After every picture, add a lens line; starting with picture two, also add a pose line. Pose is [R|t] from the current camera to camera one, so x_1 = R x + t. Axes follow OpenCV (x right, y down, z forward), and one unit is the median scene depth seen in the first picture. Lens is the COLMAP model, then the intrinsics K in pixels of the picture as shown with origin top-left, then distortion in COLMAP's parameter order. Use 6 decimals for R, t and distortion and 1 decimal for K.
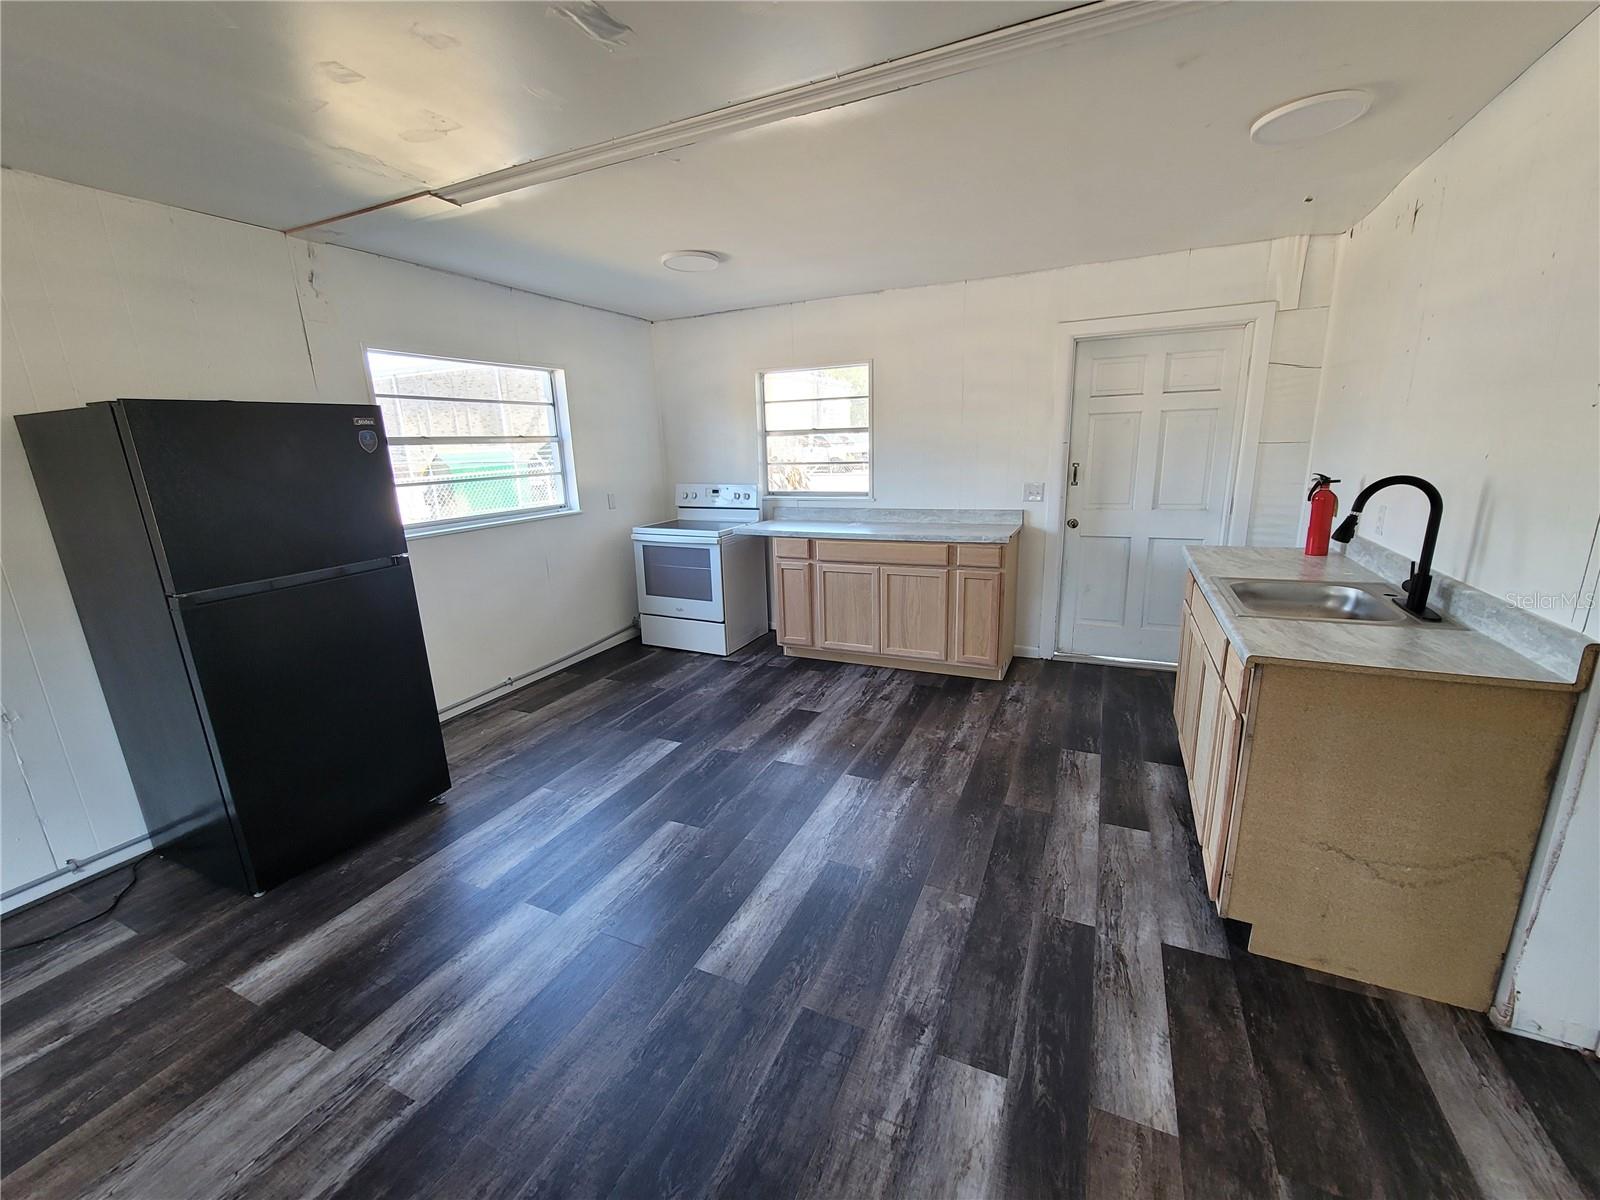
lens RADIAL K [[648.1, 0, 811.2], [0, 648.1, 598.7], [0, 0, 1]] dist [0.000312, -0.000954]
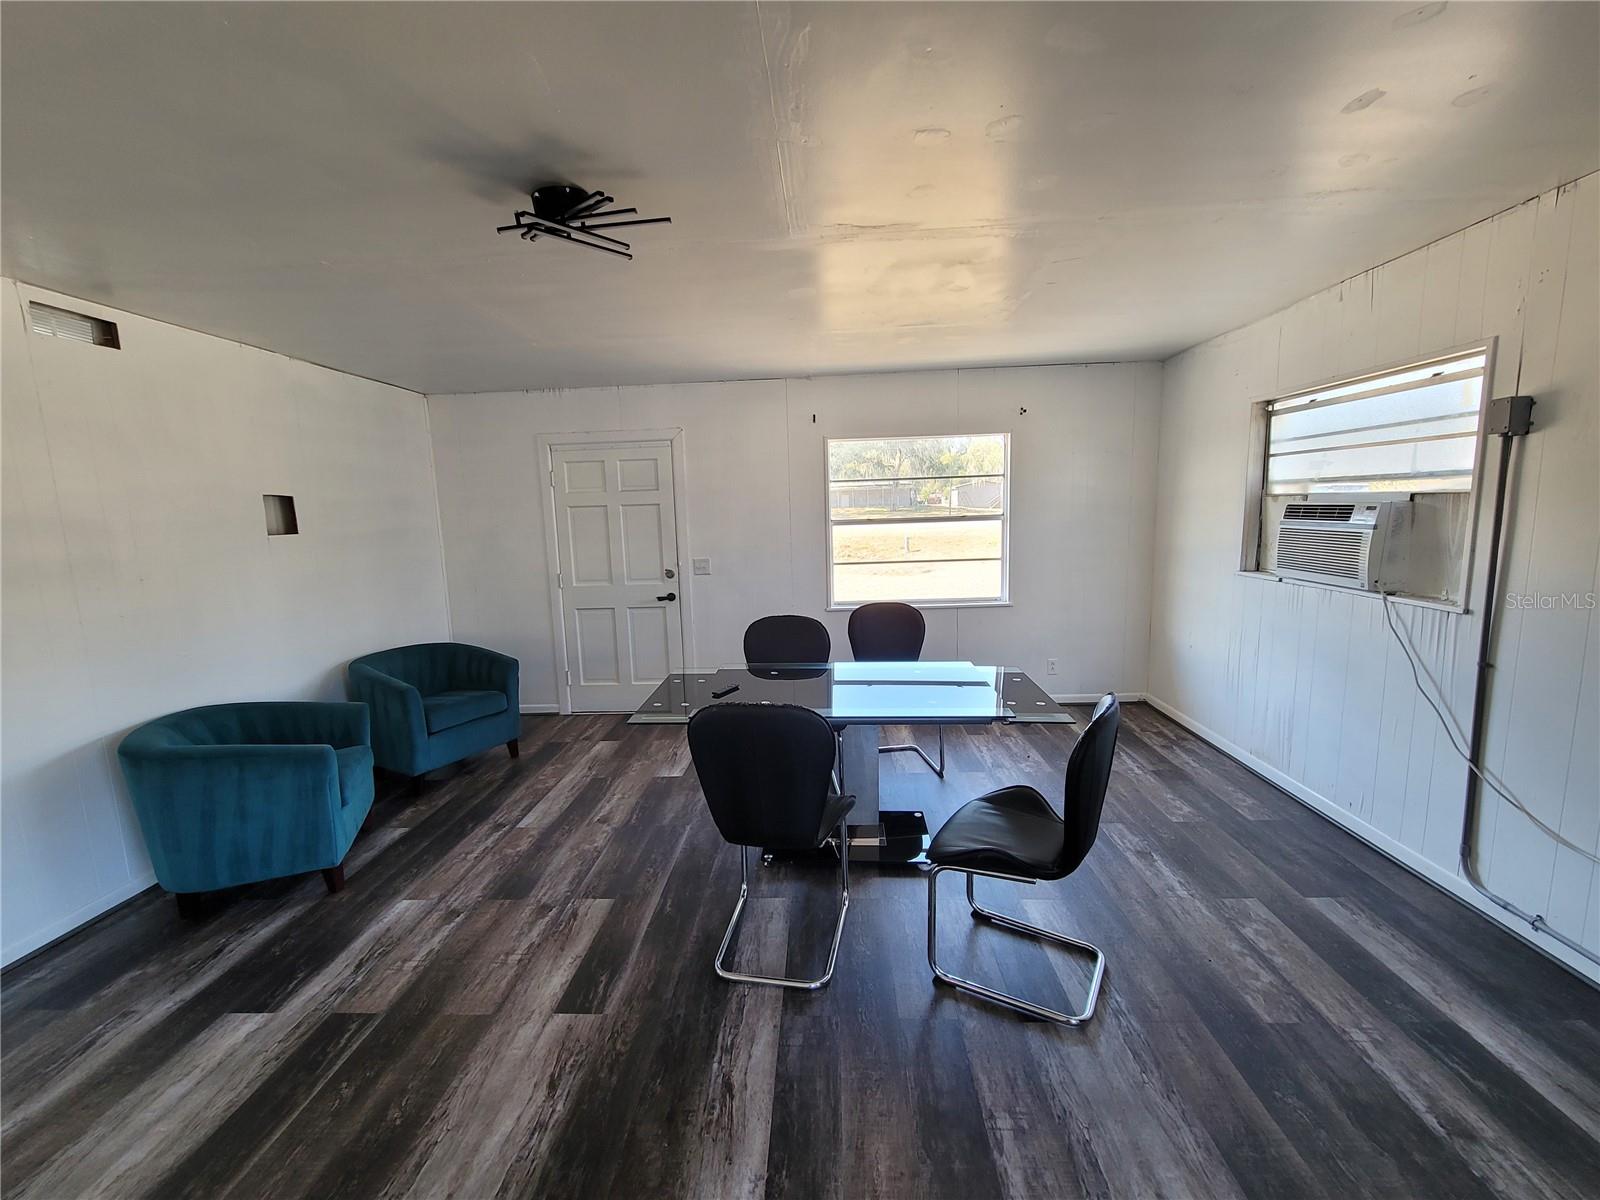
lens RADIAL K [[648.1, 0, 798.4], [0, 648.1, 598.9], [0, 0, 1]] dist [0.000312, -0.000954]
pose [[-0.926748, 0.118526, -0.356496, 0.604341], [-0.024521, 0.927820, 0.372222, -0.343867], [0.374882, 0.353698, -0.856949, 1.244531]]
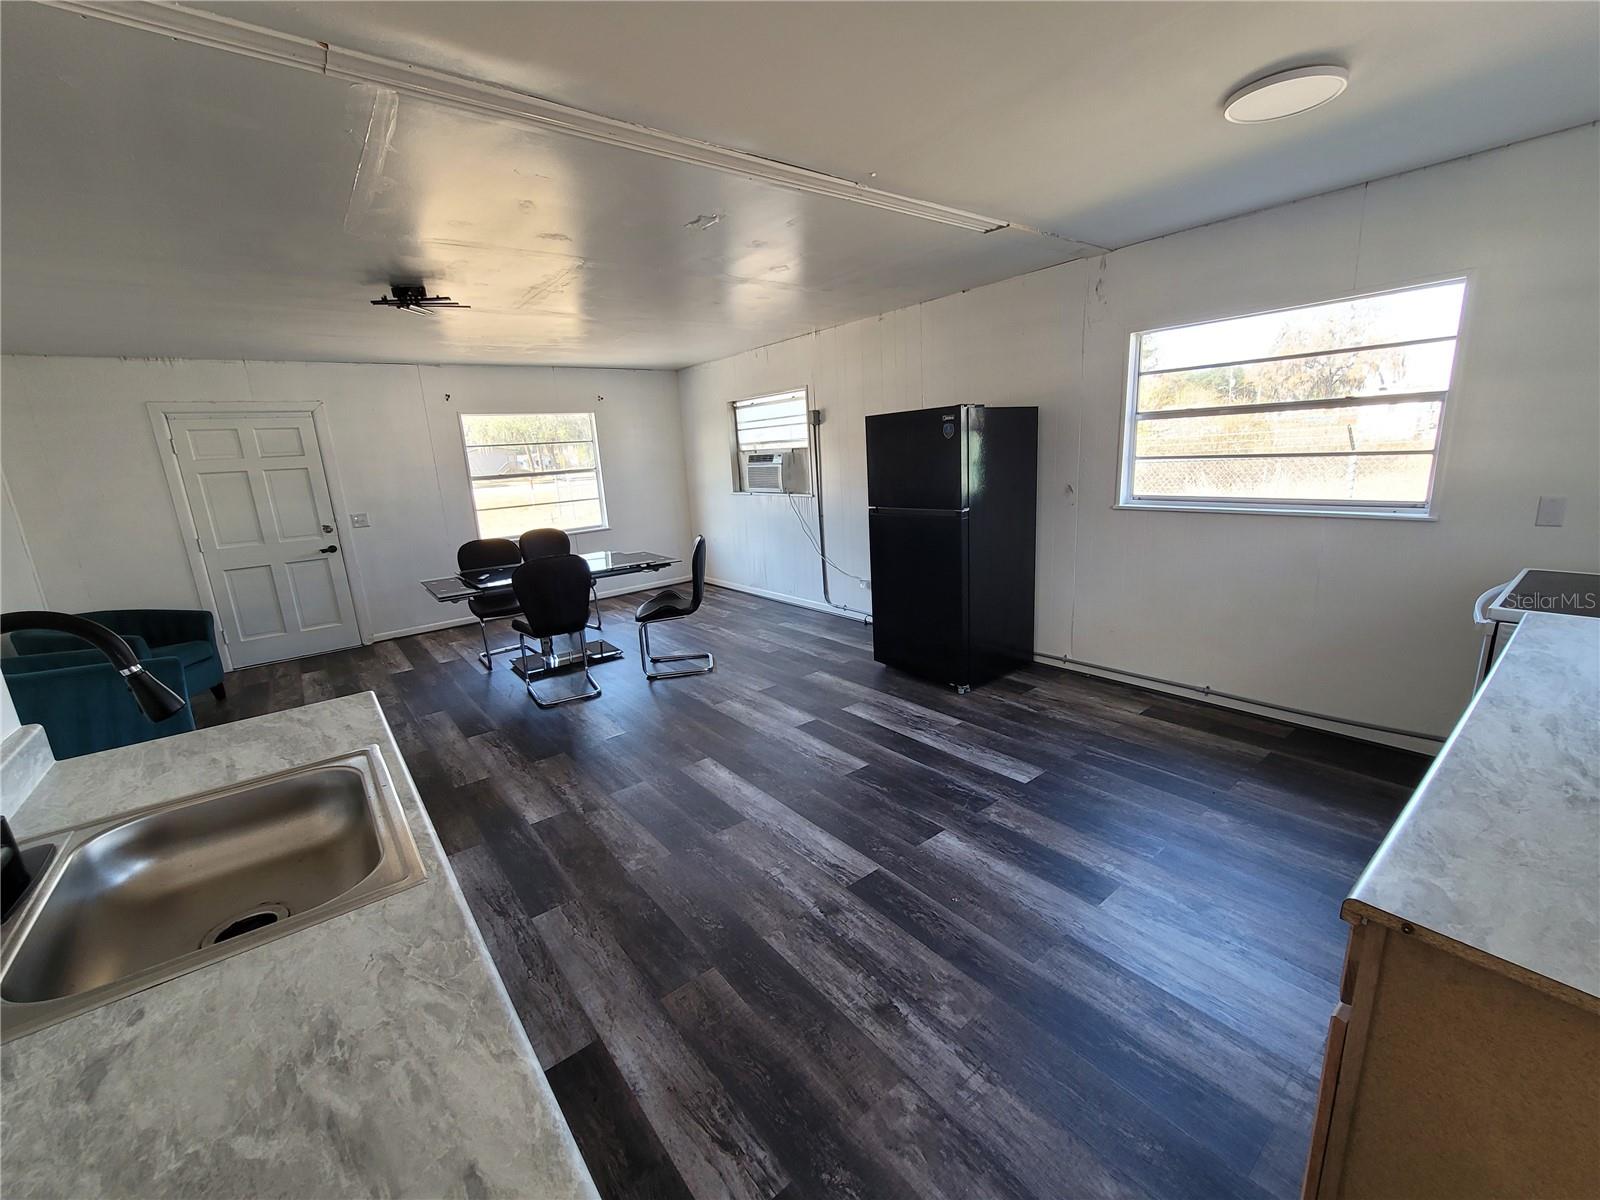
lens RADIAL K [[648.1, 0, 801.0], [0, 648.1, 601.2], [0, 0, 1]] dist [0.000312, -0.000954]
pose [[-0.450186, 0.265618, -0.852514, 0.861108], [-0.141031, 0.921599, 0.361616, -0.386403], [0.881727, 0.283025, -0.377431, 1.395302]]
